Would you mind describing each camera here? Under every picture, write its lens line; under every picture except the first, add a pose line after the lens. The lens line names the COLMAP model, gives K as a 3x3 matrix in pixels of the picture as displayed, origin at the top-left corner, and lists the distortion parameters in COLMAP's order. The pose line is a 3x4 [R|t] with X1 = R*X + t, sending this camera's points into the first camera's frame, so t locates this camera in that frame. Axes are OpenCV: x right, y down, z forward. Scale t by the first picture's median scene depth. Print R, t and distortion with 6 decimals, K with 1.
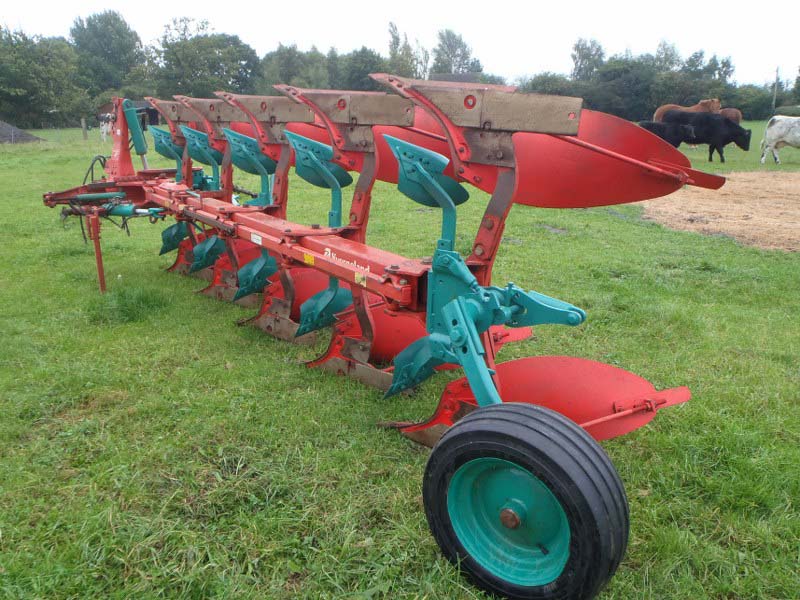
lens RADIAL K [[653.9, 0, 399.6], [0, 653.9, 298.4], [0, 0, 1]] dist [-0.051314, 0.010785]
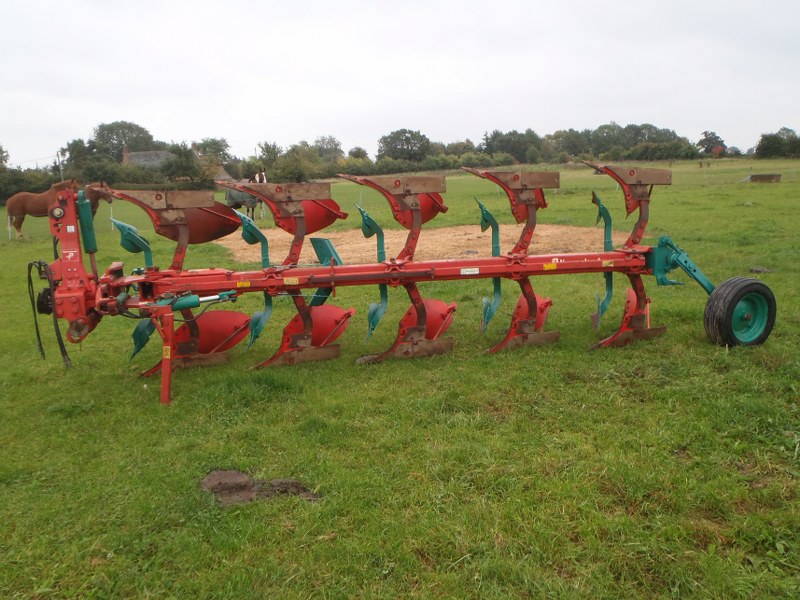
lens RADIAL K [[653.9, 0, 399.3], [0, 653.9, 302.7], [0, 0, 1]] dist [-0.051314, 0.010785]
pose [[0.533143, -0.183332, 0.825922, -1.519027], [0.277385, 0.960155, 0.034073, -0.117766], [-0.799260, 0.210933, 0.562753, 0.329699]]
